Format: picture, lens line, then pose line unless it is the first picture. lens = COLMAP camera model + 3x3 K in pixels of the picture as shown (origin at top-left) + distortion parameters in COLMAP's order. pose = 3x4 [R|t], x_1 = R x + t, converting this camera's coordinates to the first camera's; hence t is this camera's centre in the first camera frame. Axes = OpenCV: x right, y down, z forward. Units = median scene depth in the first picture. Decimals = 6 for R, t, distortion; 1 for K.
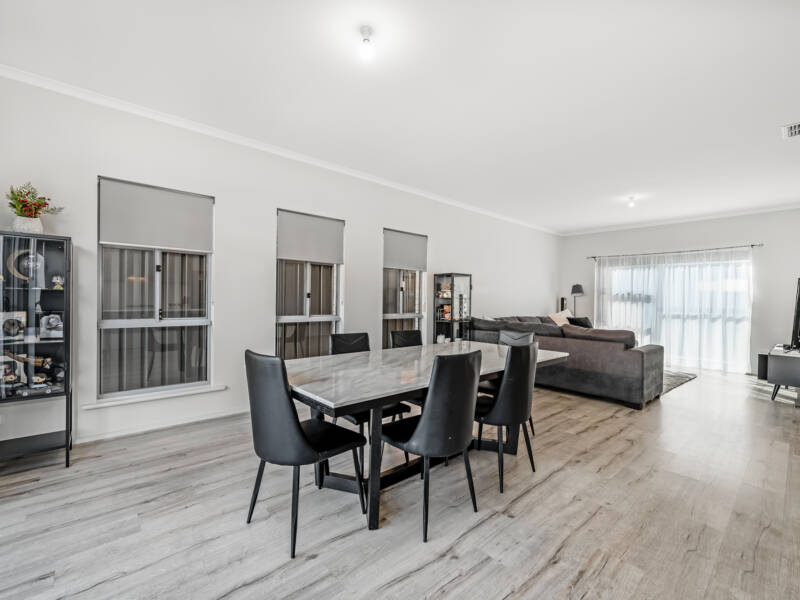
lens RADIAL K [[355.6, 0, 401.9], [0, 355.6, 303.8], [0, 0, 1]] dist [-0.000690, -0.000327]
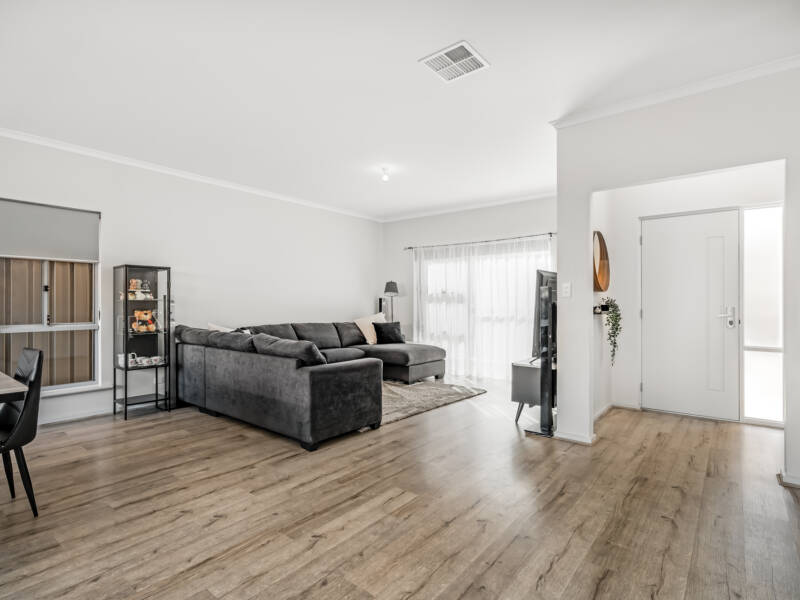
lens RADIAL K [[415.7, 0, 403.9], [0, 415.7, 302.3], [0, 0, 1]] dist [-0.001879, -0.000326]
pose [[0.985000, -0.014144, 0.171976, 0.491920], [0.016045, 0.999825, -0.009670, 0.003660], [-0.171809, 0.012284, 0.985054, 0.086978]]
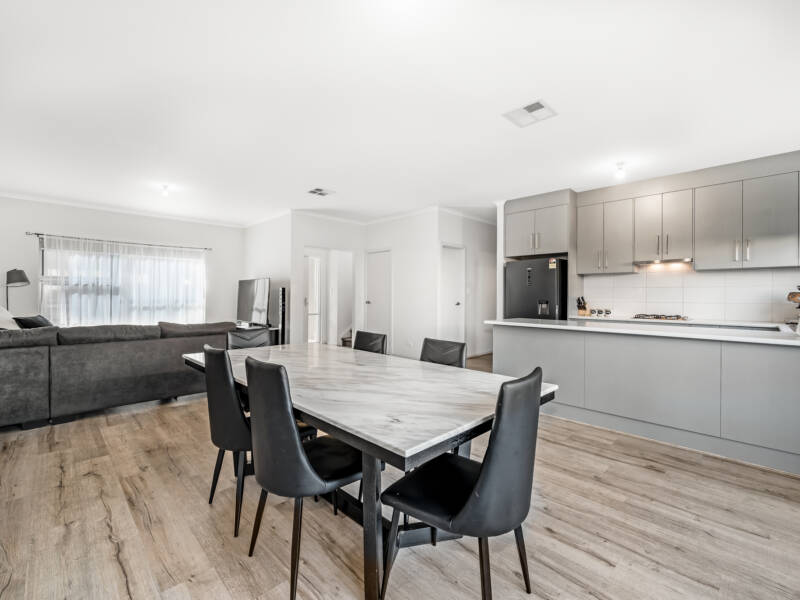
lens RADIAL K [[357.8, 0, 401.3], [0, 357.8, 294.9], [0, 0, 1]] dist [-0.003483, -0.000536]
pose [[-0.050255, -0.011014, 0.998676, -0.332279], [0.004656, 0.999926, 0.011263, -0.011646], [-0.998726, 0.005216, -0.050200, 0.385237]]
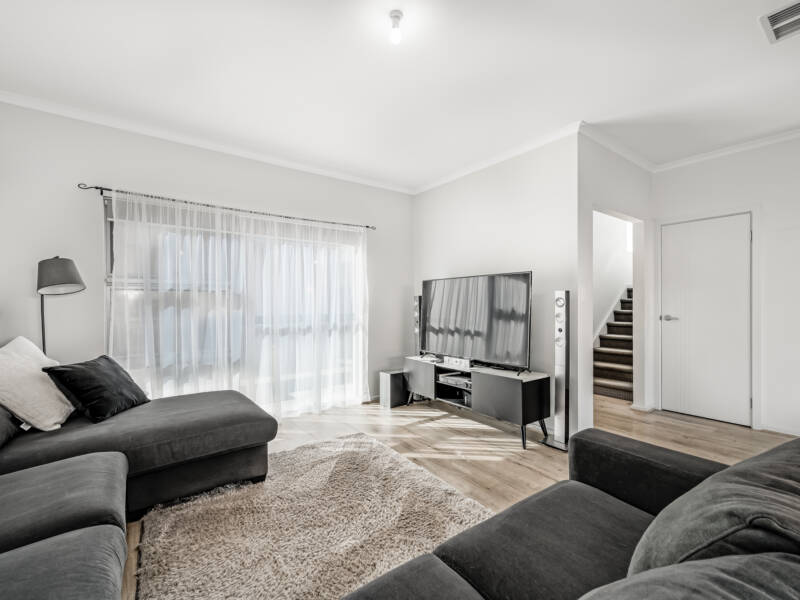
lens RADIAL K [[355.6, 0, 401.9], [0, 355.6, 303.8], [0, 0, 1]] dist [-0.000690, -0.000327]
pose [[0.076046, -0.013649, 0.997011, 0.269383], [0.018760, 0.999749, 0.012255, -0.013389], [-0.996928, 0.017772, 0.076283, 0.912440]]
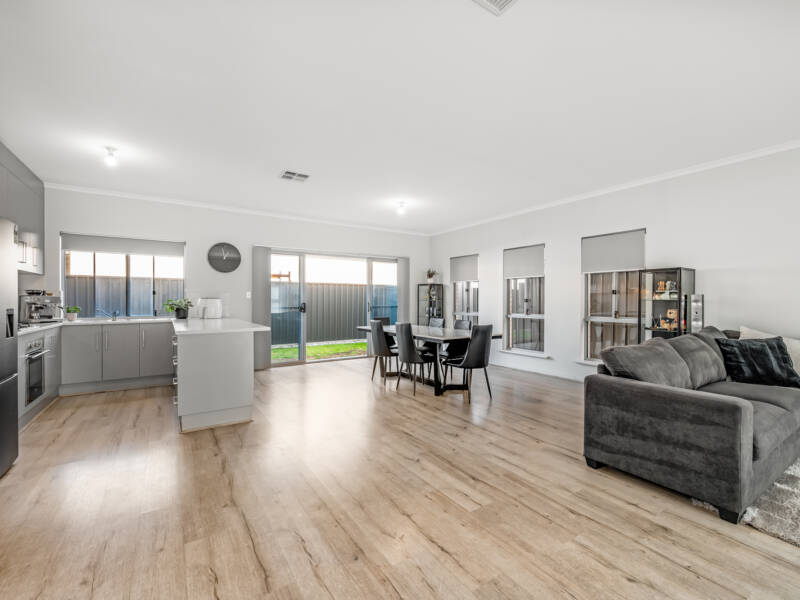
lens RADIAL K [[355.6, 0, 401.9], [0, 355.6, 303.8], [0, 0, 1]] dist [-0.000690, -0.000327]
pose [[-0.140366, -0.006958, -0.990075, 0.948348], [-0.014896, 0.999877, -0.004915, 0.003983], [0.989988, 0.014058, -0.140452, 0.513491]]
